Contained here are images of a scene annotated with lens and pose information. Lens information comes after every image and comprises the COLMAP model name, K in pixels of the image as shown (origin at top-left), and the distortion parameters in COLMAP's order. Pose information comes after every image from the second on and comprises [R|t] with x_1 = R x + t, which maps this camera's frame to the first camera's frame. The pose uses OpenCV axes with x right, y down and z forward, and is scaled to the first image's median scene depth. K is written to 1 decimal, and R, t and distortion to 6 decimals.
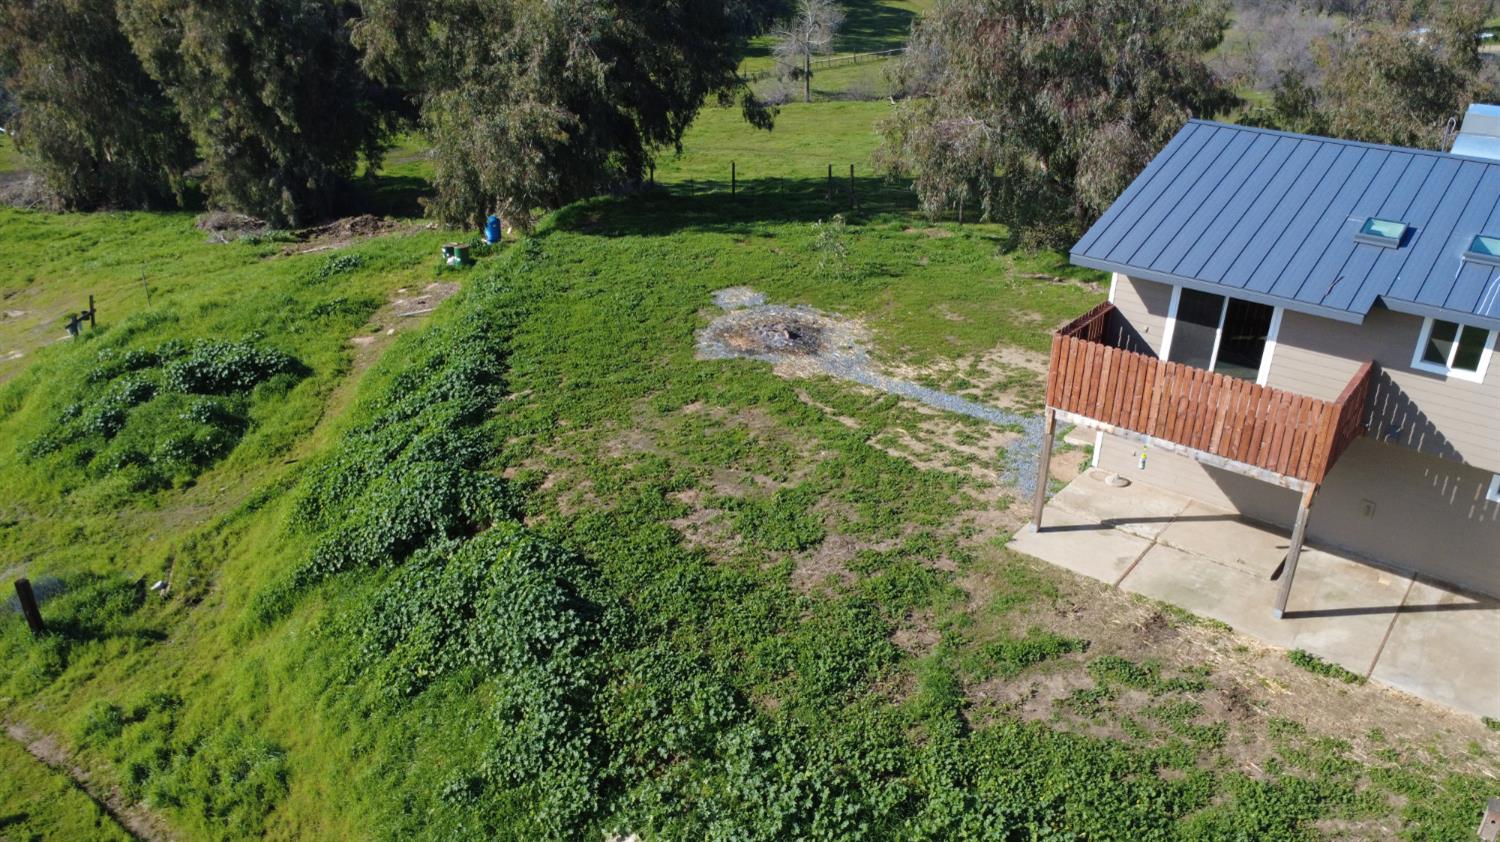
lens RADIAL K [[1129.1, 0, 753.2], [0, 1129.1, 426.5], [0, 0, 1]] dist [0.005397, -0.008150]
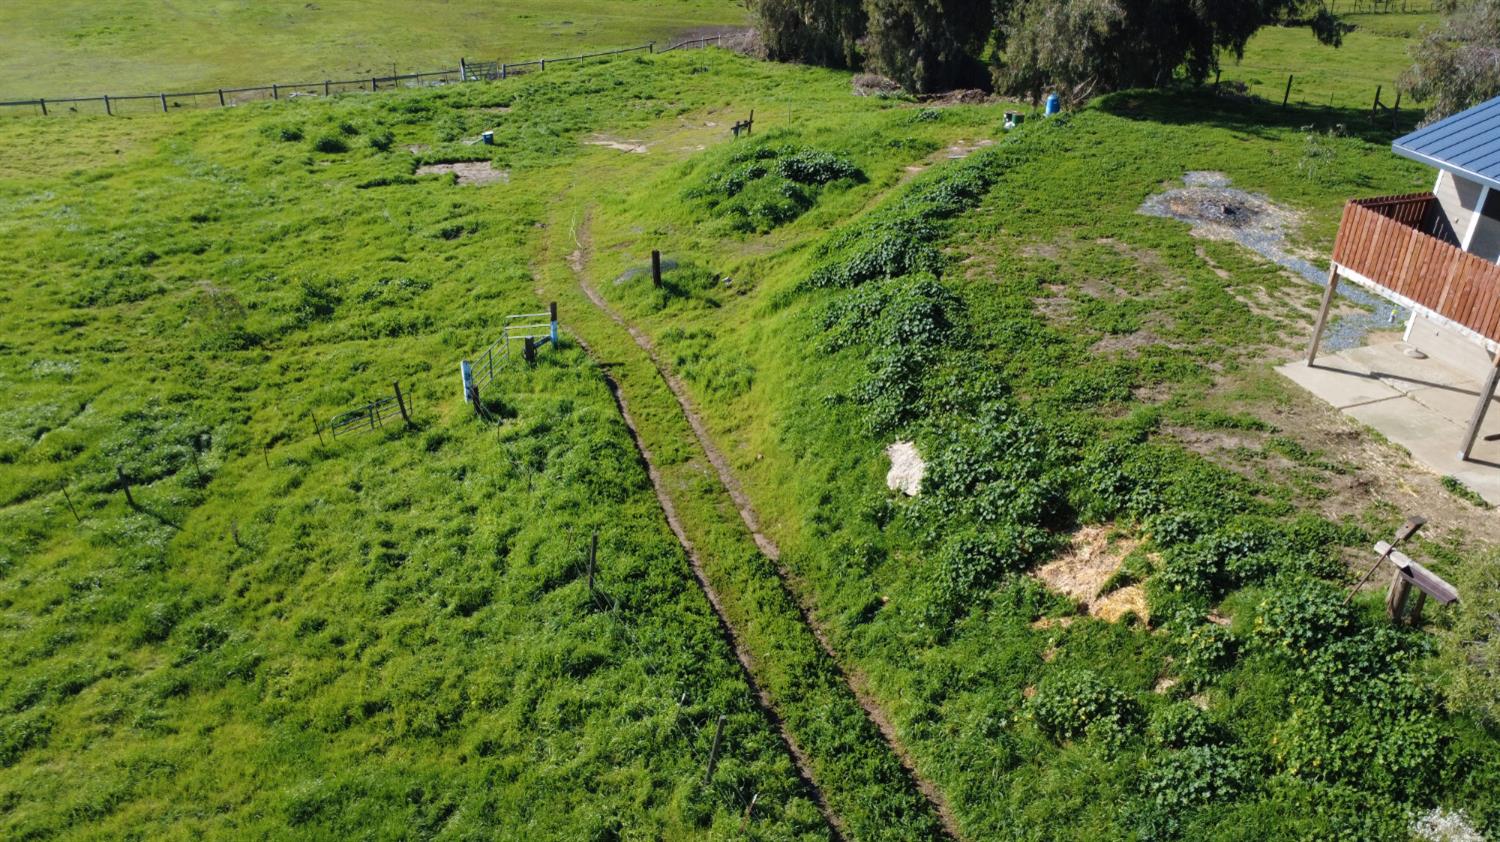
lens RADIAL K [[1129.1, 0, 753.2], [0, 1129.1, 426.5], [0, 0, 1]] dist [0.005397, -0.008150]
pose [[0.832383, 0.271776, -0.482986, 0.259930], [-0.235803, 0.962359, 0.135133, 0.095660], [0.501532, 0.001407, 0.865138, -0.275401]]
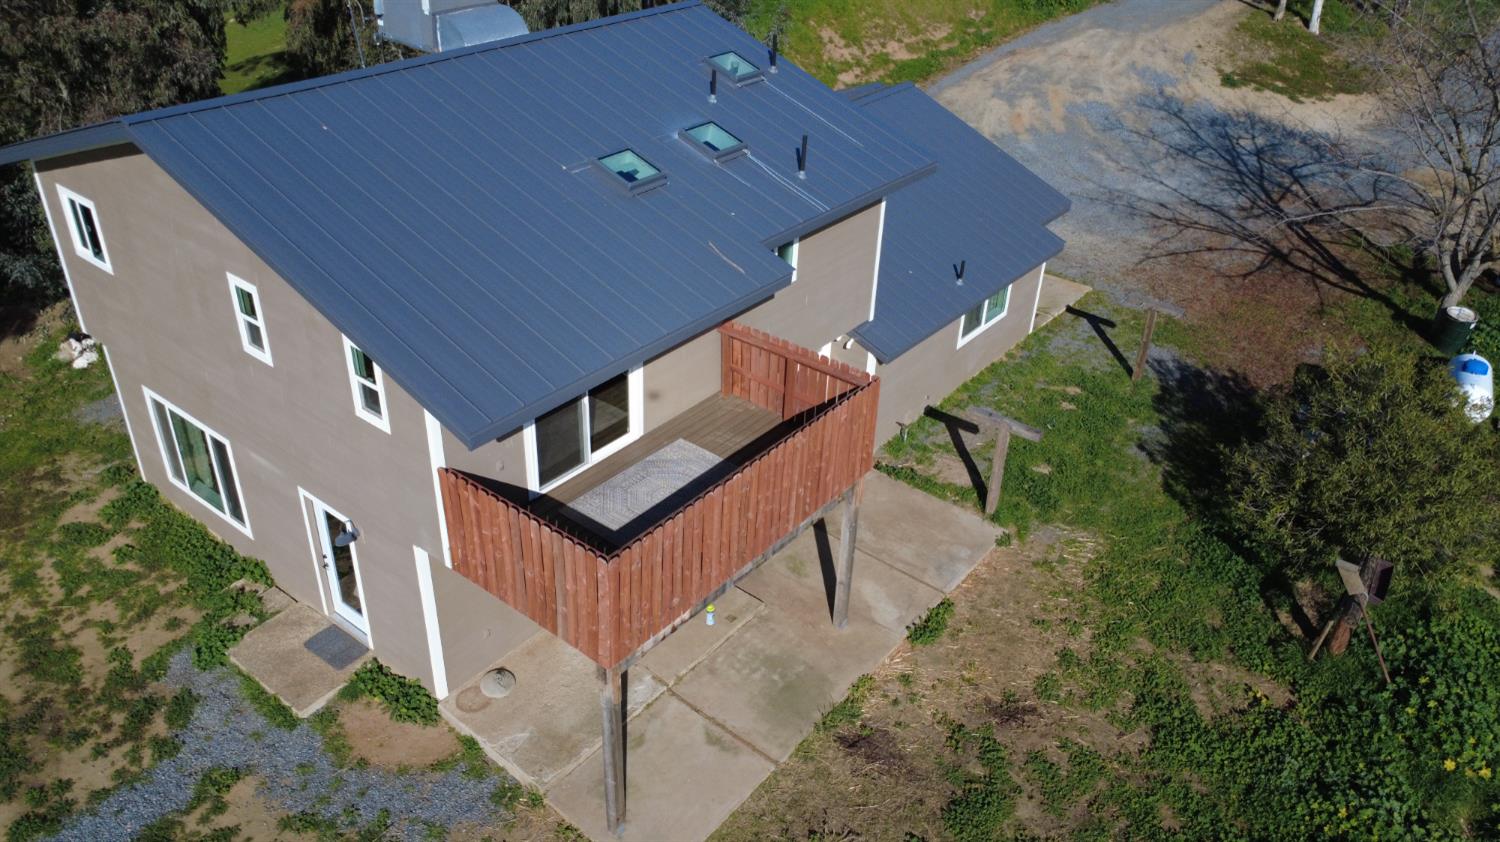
lens RADIAL K [[1129.1, 0, 753.2], [0, 1129.1, 426.5], [0, 0, 1]] dist [0.005397, -0.008150]
pose [[-0.003702, -0.550459, 0.834854, -0.092262], [0.387531, 0.768831, 0.508644, -0.248047], [-0.921849, 0.325415, 0.210474, 0.533919]]
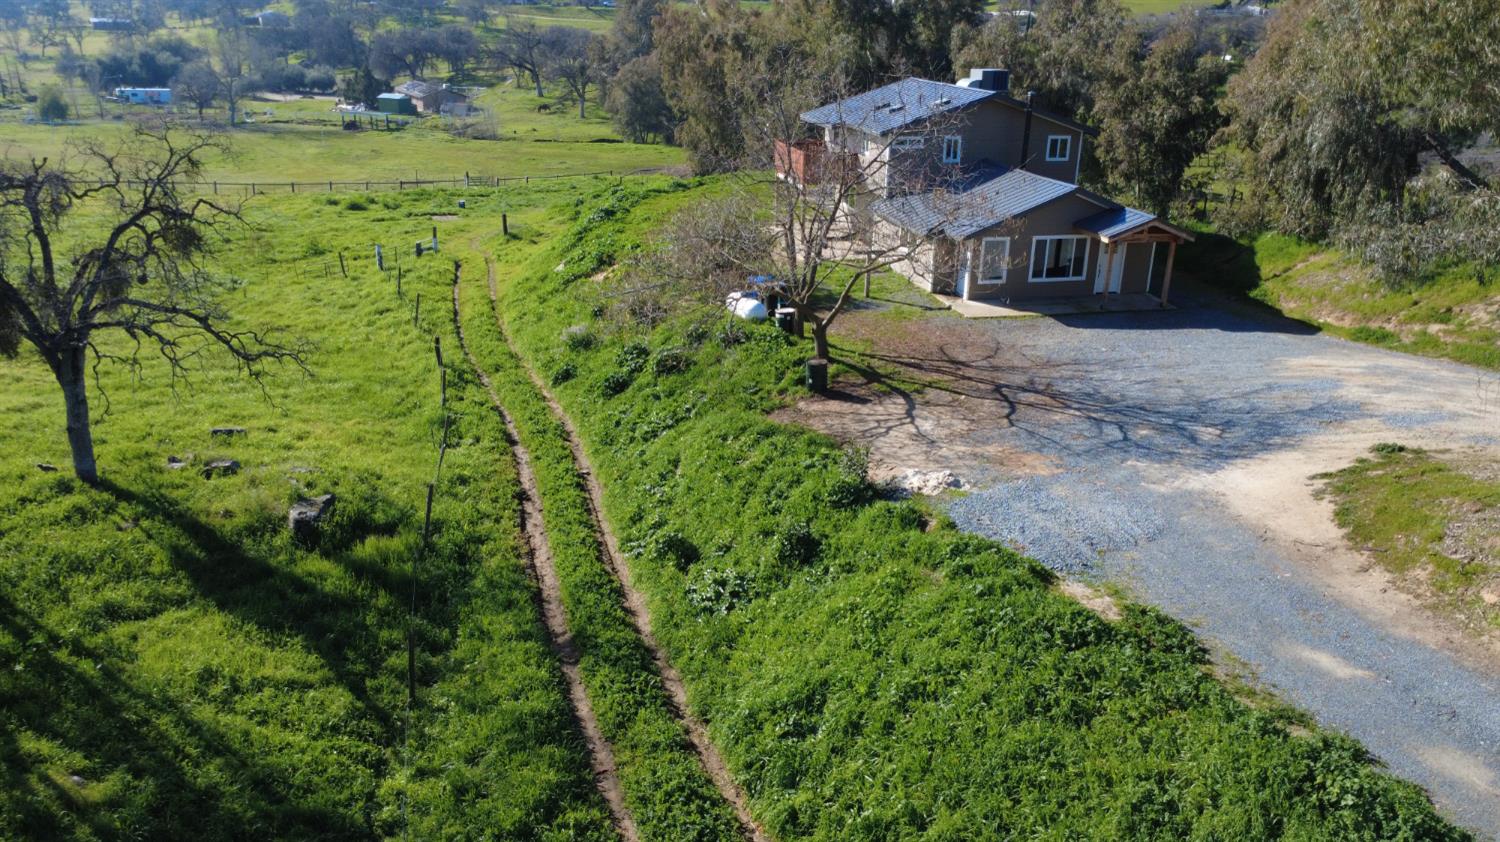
lens RADIAL K [[1129.1, 0, 753.2], [0, 1129.1, 426.5], [0, 0, 1]] dist [0.005397, -0.008150]
pose [[0.788314, 0.207276, -0.579308, 1.252084], [-0.264475, 0.964278, -0.014876, 0.410448], [0.555530, 0.164940, 0.814973, -0.717070]]
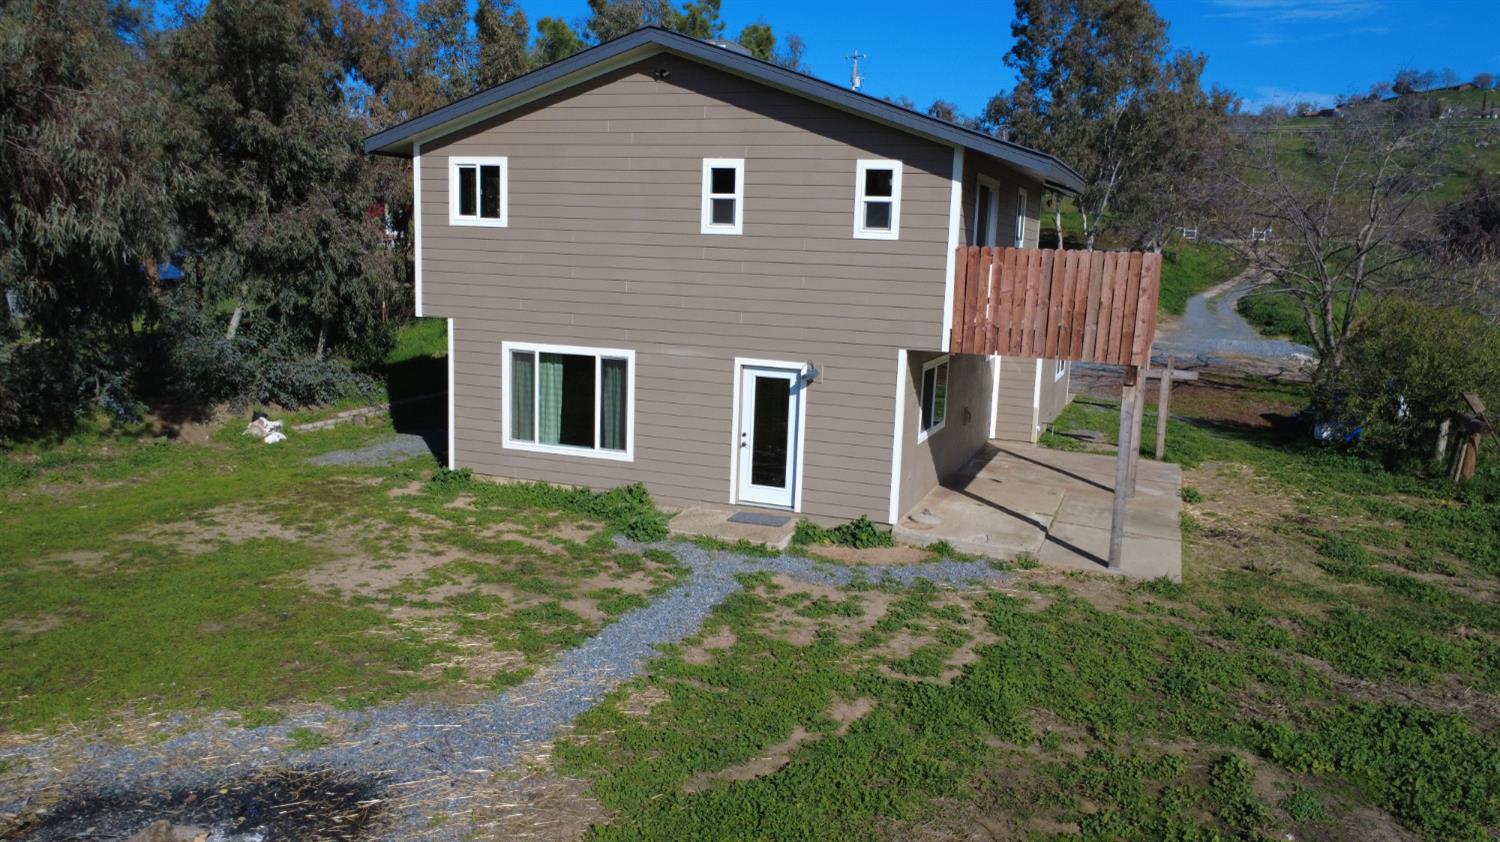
lens RADIAL K [[1129.1, 0, 753.2], [0, 1129.1, 426.5], [0, 0, 1]] dist [0.005397, -0.008150]
pose [[-0.303849, -0.190678, 0.933444, -0.216434], [0.362087, 0.883136, 0.298266, -0.189595], [-0.881231, 0.428616, -0.199298, 0.928850]]
